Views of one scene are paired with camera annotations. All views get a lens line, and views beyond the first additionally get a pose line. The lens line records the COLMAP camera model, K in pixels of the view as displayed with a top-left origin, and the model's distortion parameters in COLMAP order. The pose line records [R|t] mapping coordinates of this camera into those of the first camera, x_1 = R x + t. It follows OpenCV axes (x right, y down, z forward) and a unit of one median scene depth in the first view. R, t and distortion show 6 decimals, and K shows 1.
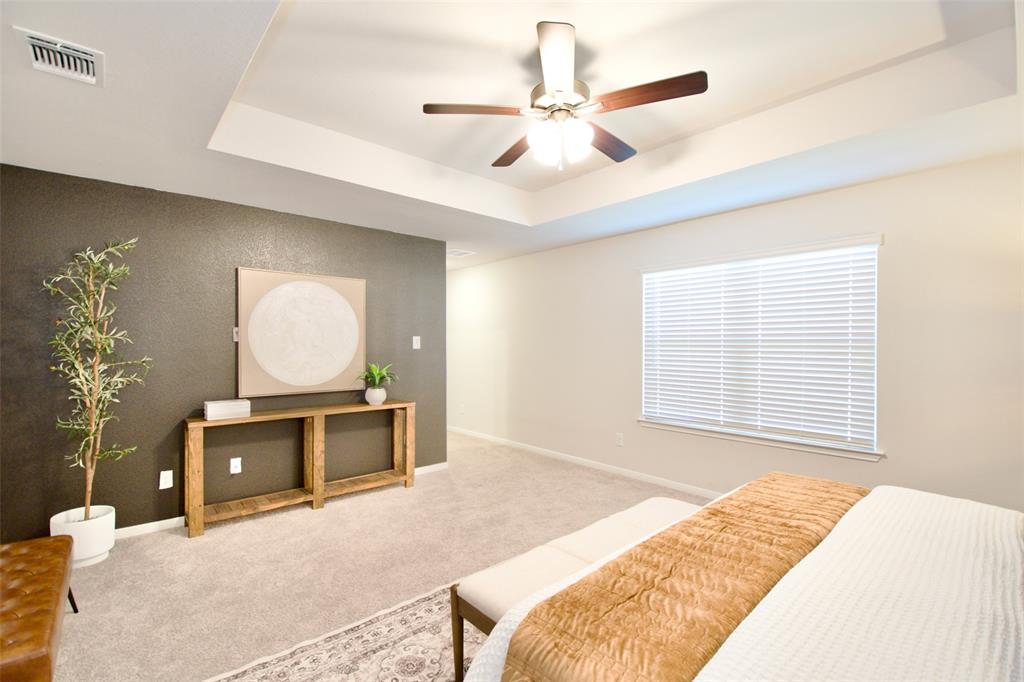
lens RADIAL K [[449.5, 0, 512.0], [0, 449.5, 341.0], [0, 0, 1]] dist [-0.002624, -0.000330]
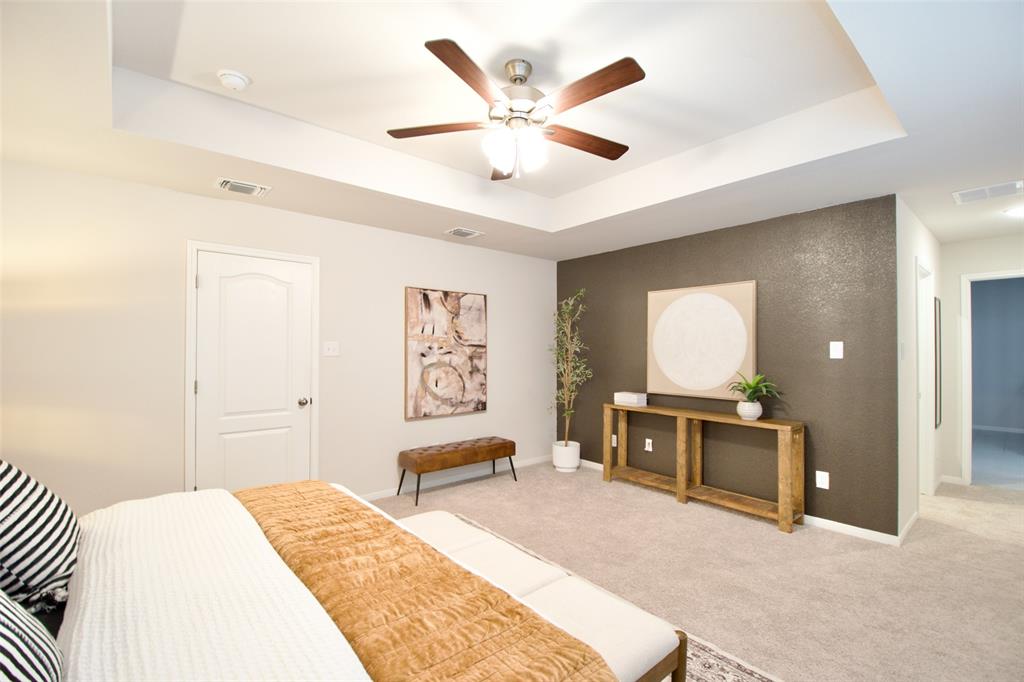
lens RADIAL K [[448.1, 0, 512.9], [0, 448.1, 348.0], [0, 0, 1]] dist [0.014697, -0.022299]
pose [[-0.024976, -0.005195, -0.999675, 0.681429], [0.004592, 0.999975, -0.005311, 0.001945], [0.999678, -0.004723, -0.024952, 0.632134]]
